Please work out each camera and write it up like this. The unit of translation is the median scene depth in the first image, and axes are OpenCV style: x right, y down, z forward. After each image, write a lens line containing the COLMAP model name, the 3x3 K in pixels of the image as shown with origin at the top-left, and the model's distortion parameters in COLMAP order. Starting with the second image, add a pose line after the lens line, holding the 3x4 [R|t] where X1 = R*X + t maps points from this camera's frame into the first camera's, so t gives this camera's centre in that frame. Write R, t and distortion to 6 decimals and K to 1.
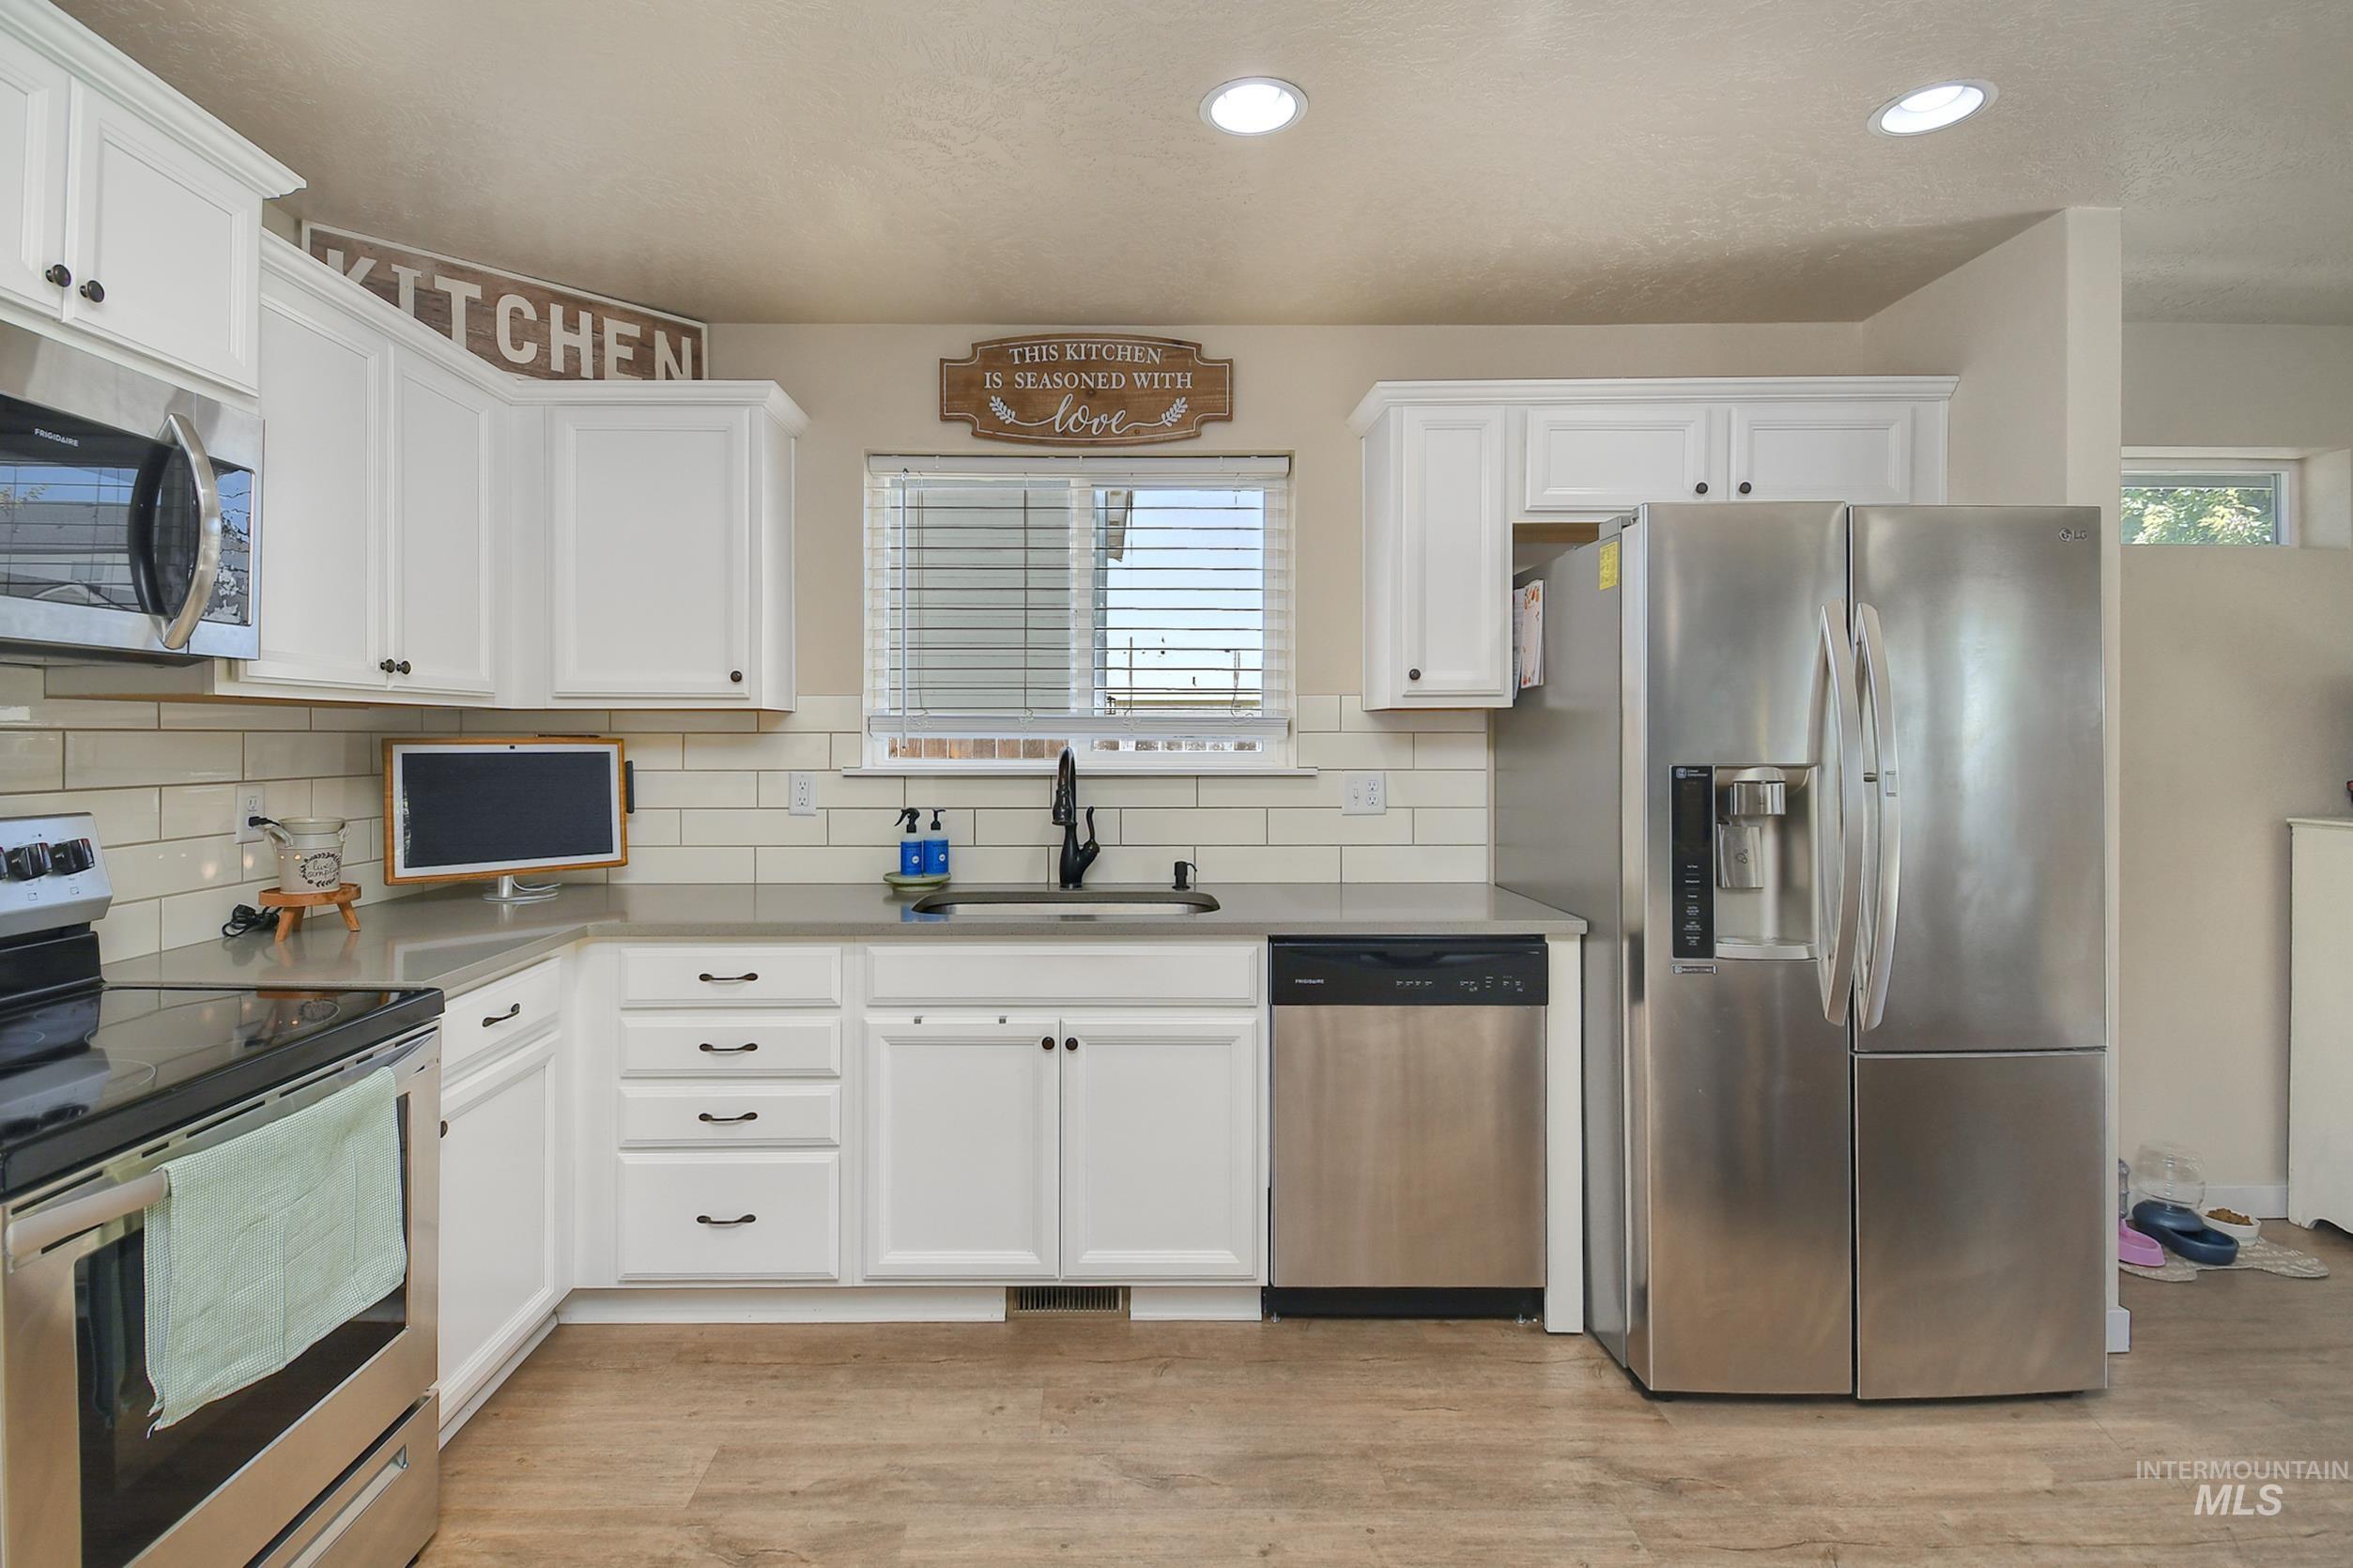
lens RADIAL K [[1122.5, 0, 1110.3], [0, 1122.5, 733.5], [0, 0, 1]] dist [0.024792, -0.016755]
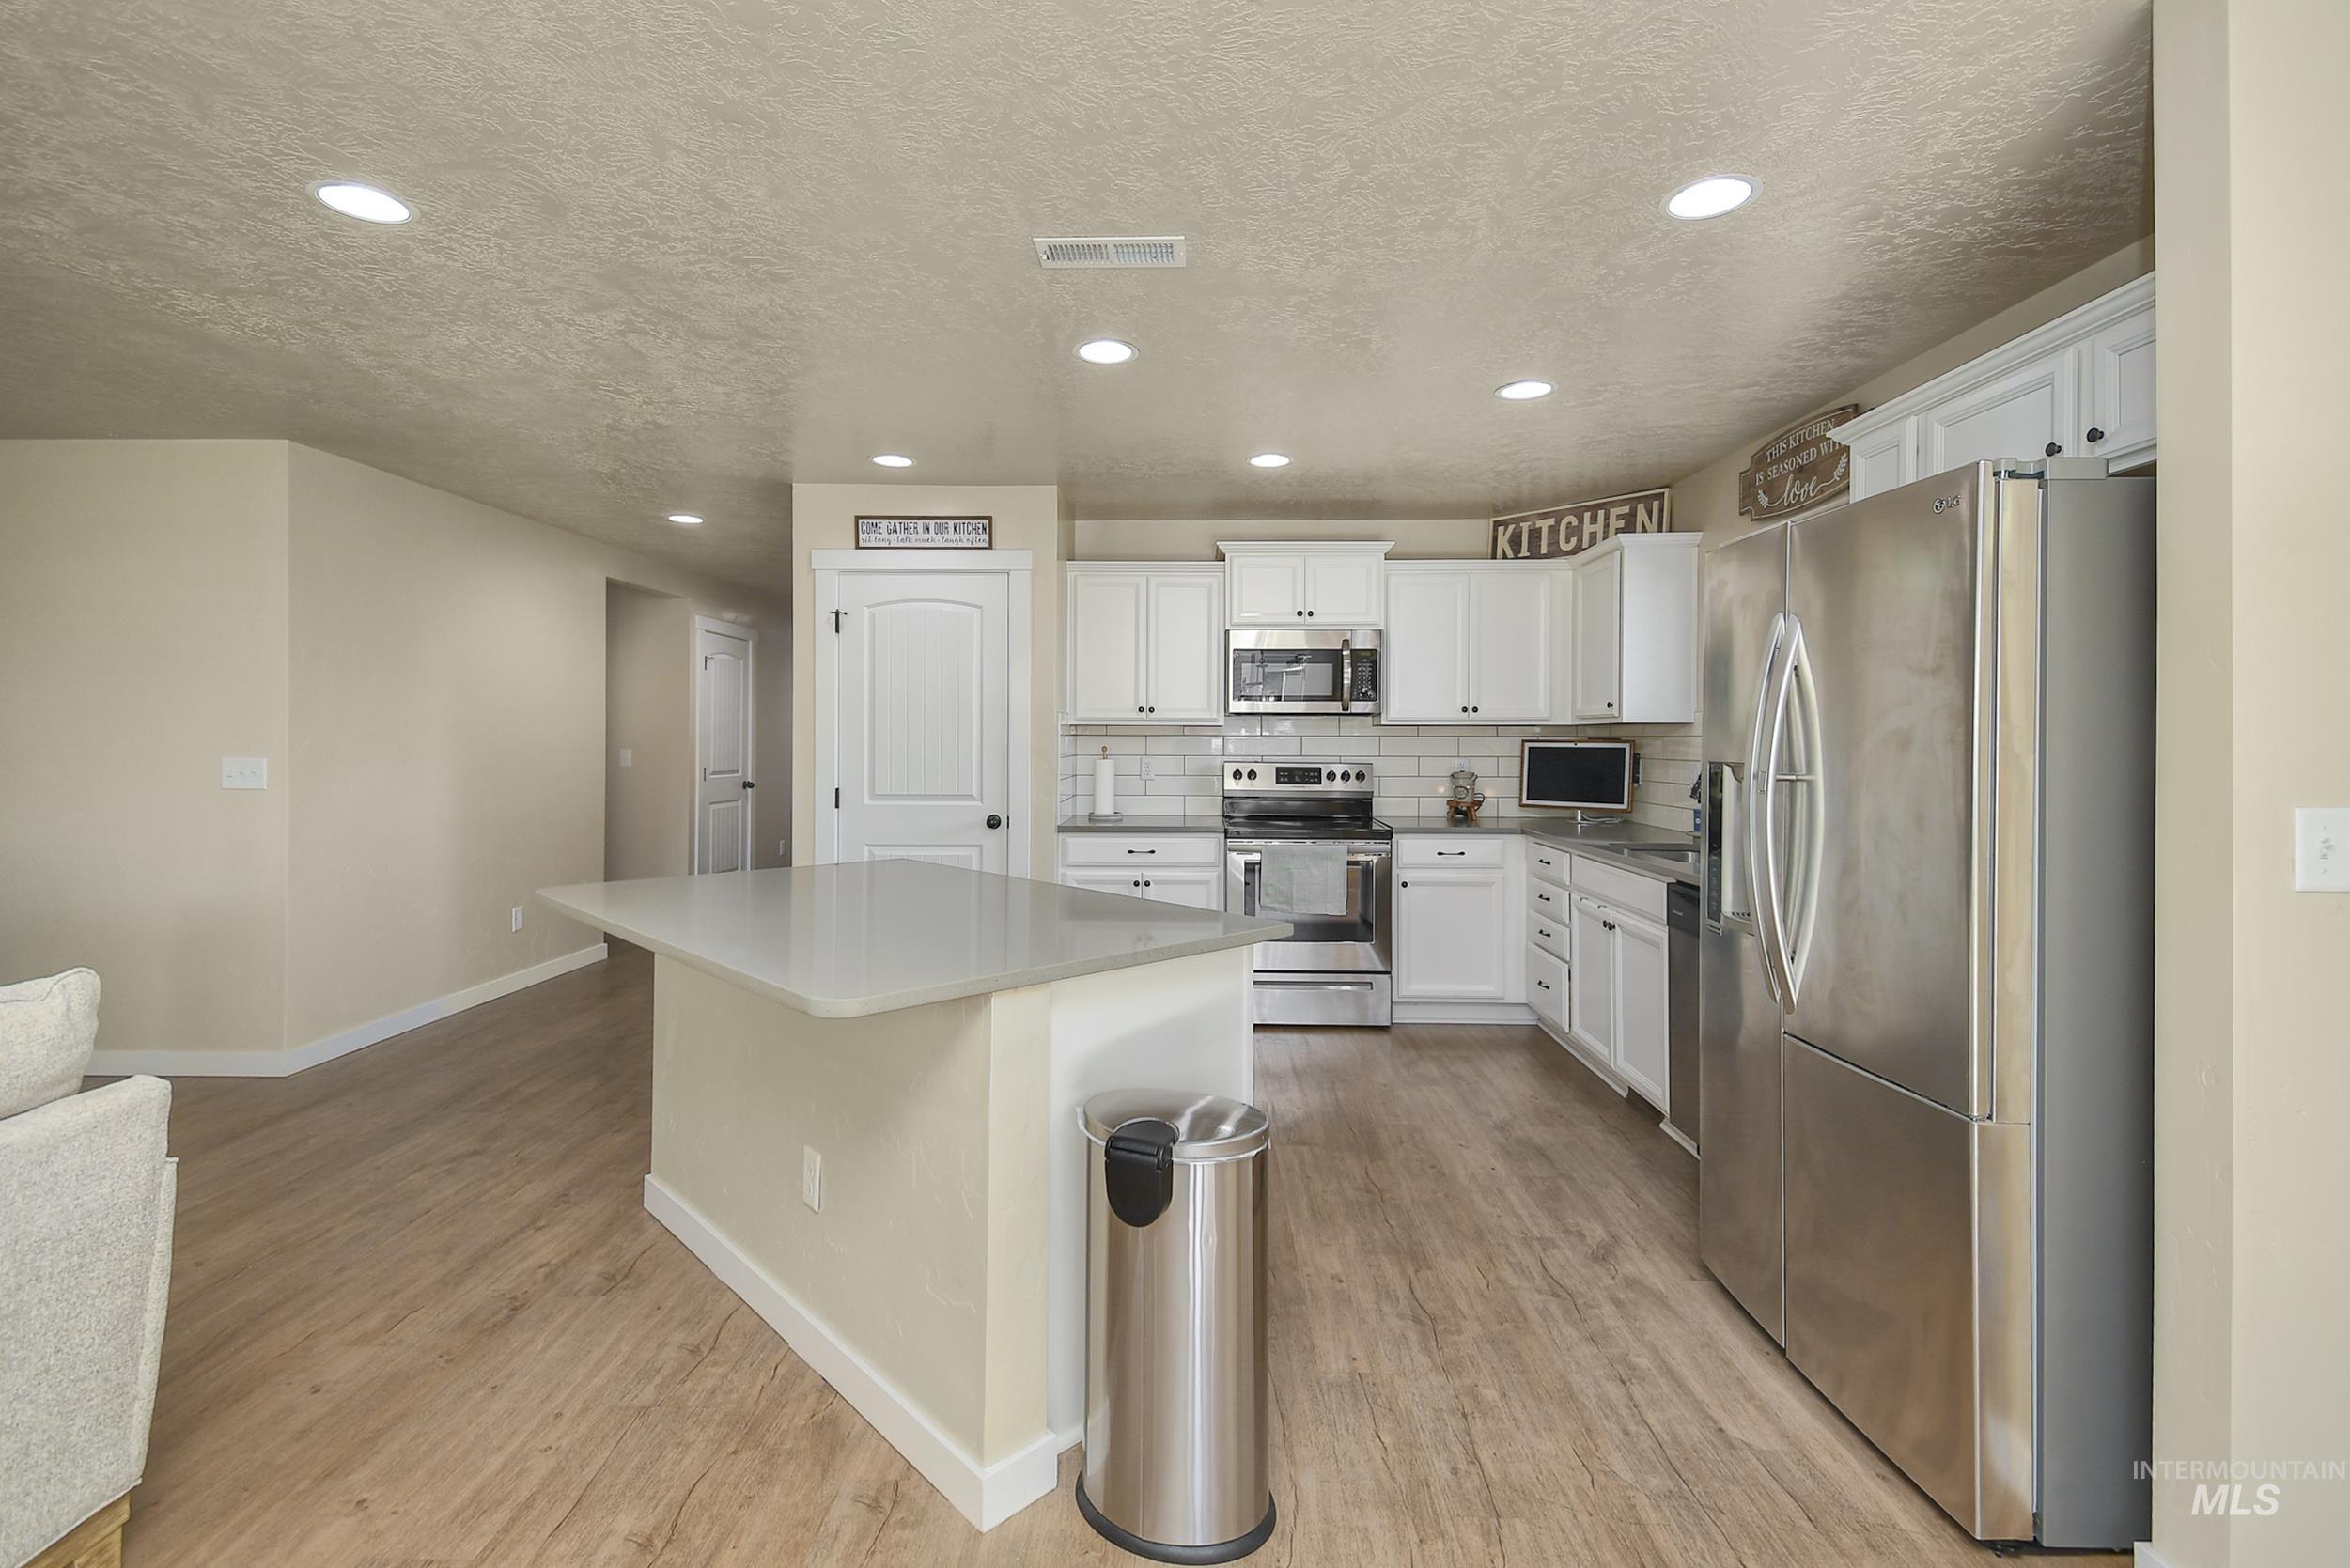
lens RADIAL K [[1033.4, 0, 1167.4], [0, 1033.4, 735.8], [0, 0, 1]] dist [0.042203, -0.000003]
pose [[-0.023934, -0.003886, -0.999706, 1.291626], [-0.000535, 0.999992, -0.003874, 0.004393], [0.999713, 0.000442, -0.023935, 0.338795]]
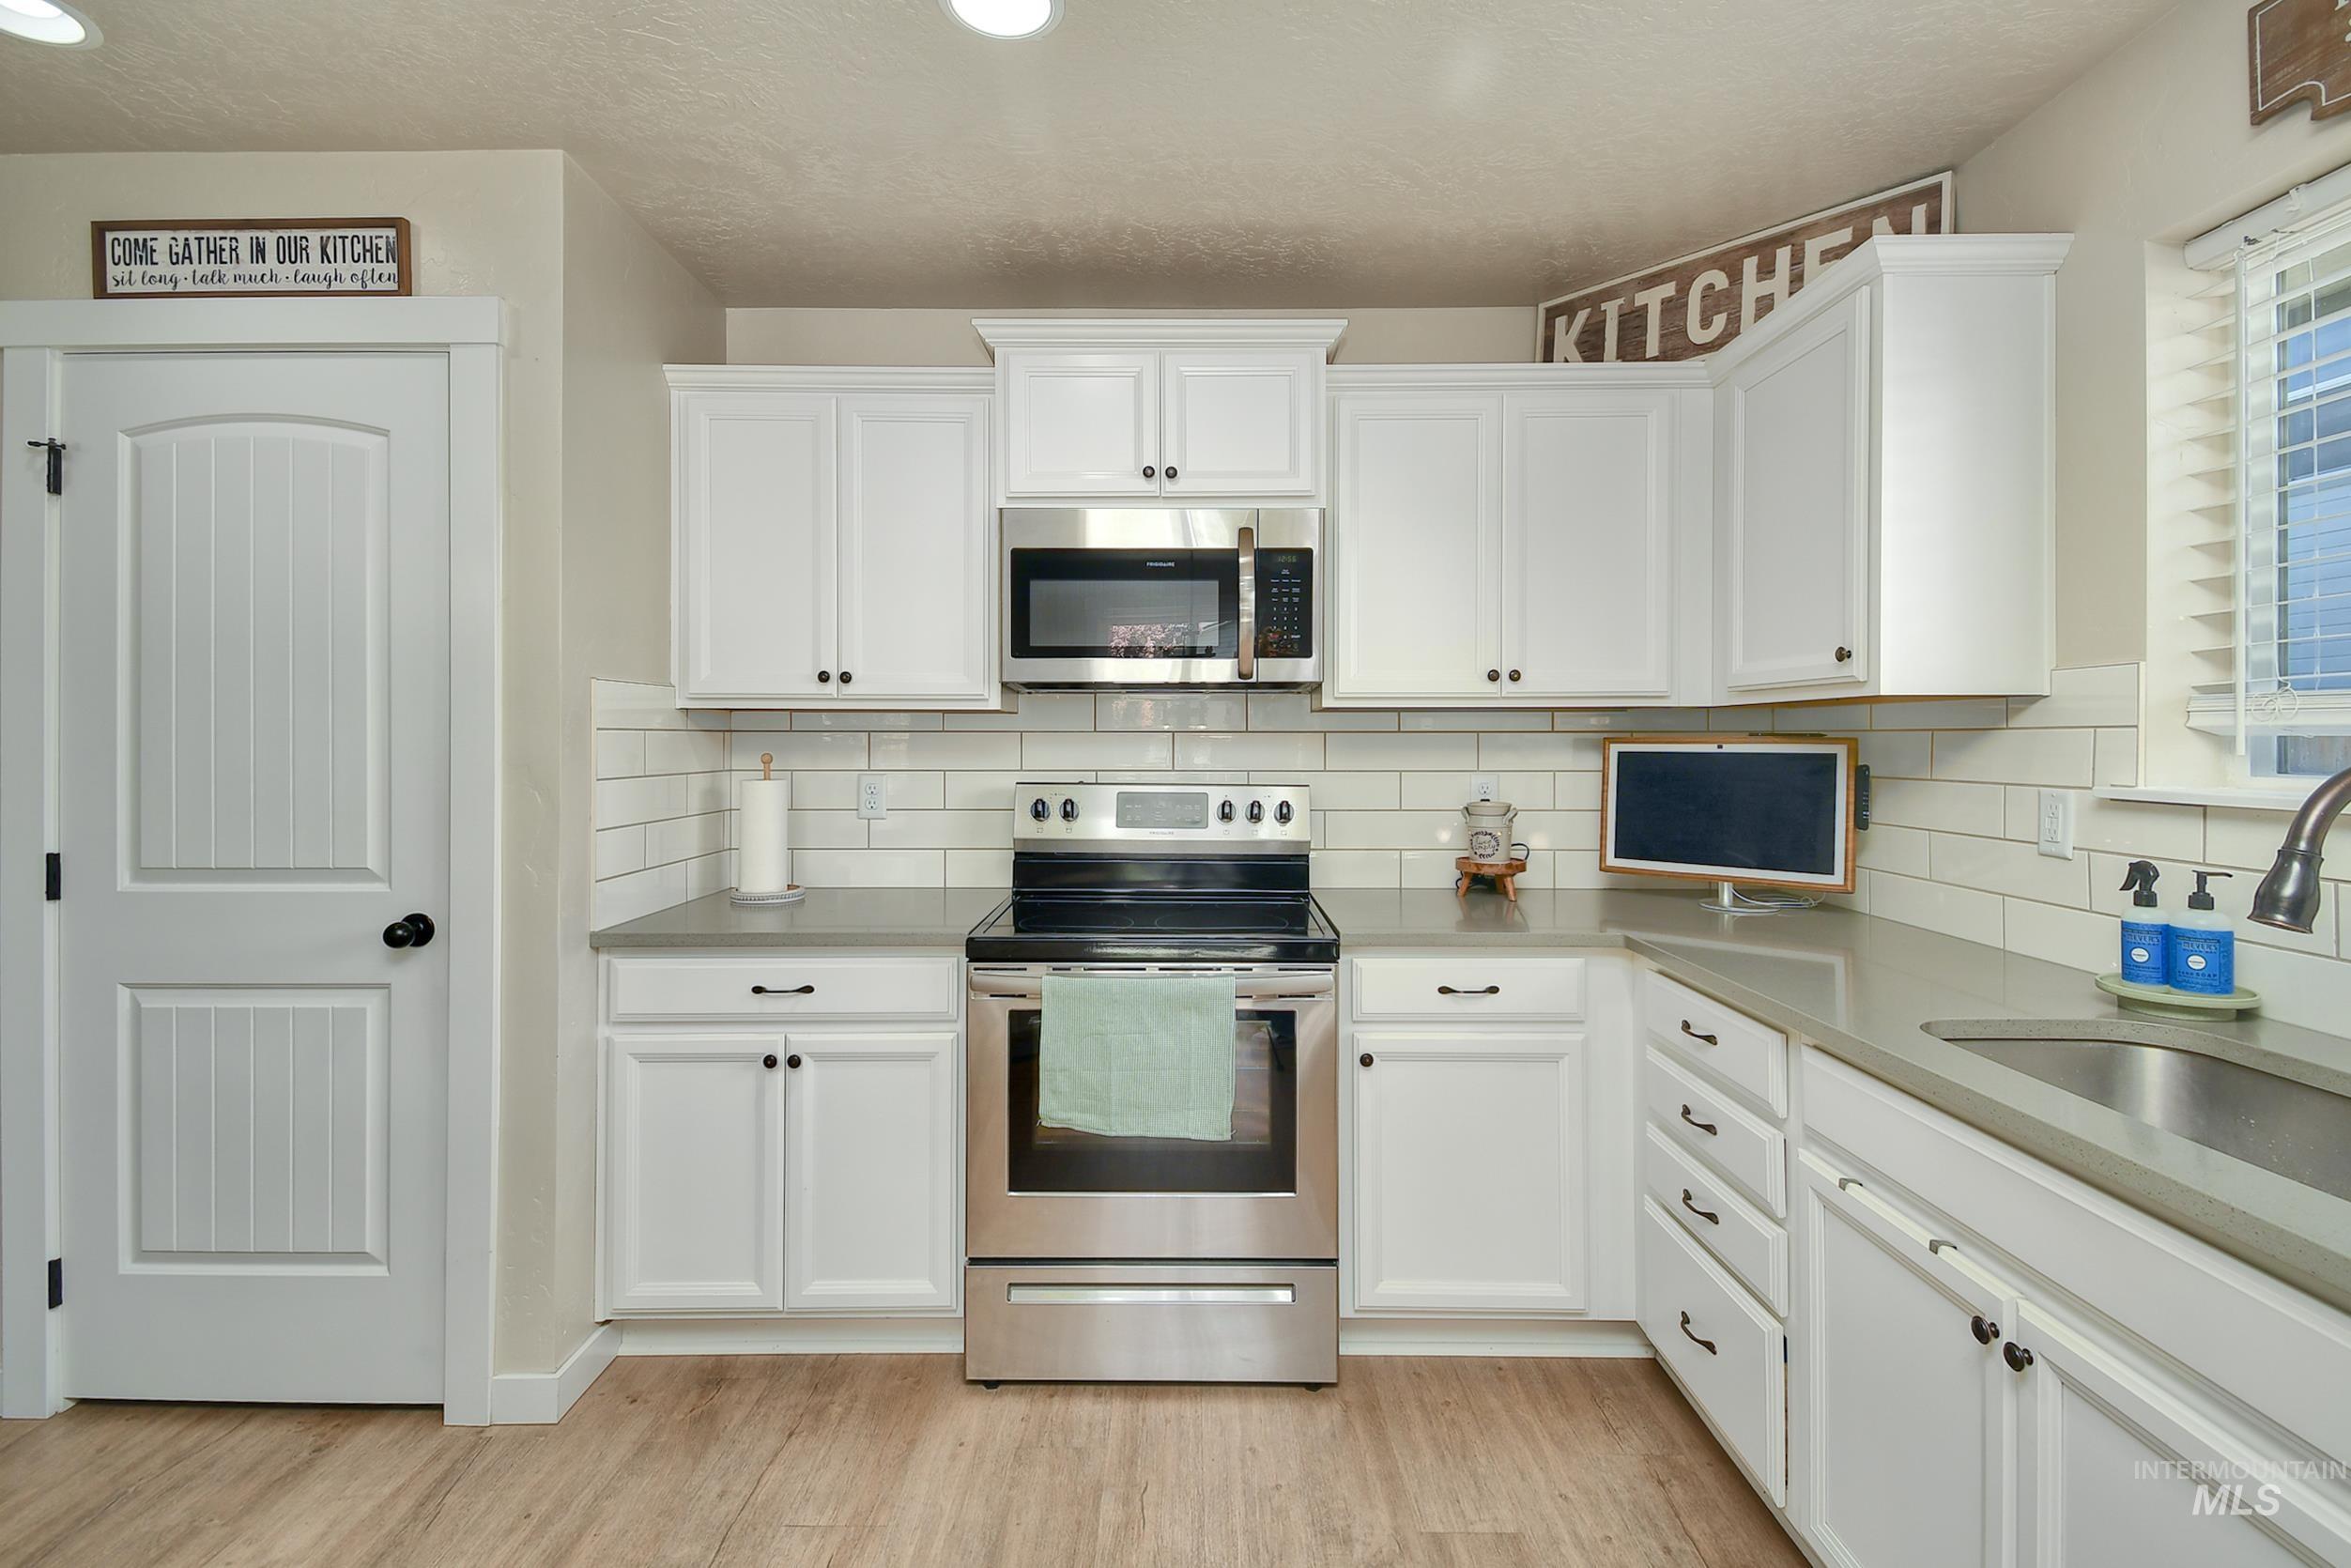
lens RADIAL K [[1072.1, 0, 1171.8], [0, 1072.1, 735.8], [0, 0, 1]] dist [0.044775, -0.026182]
pose [[-0.007652, -0.003256, -0.999965, 0.385340], [0.002162, 0.999992, -0.003273, 0.004743], [0.999968, -0.002187, -0.007645, 0.548625]]
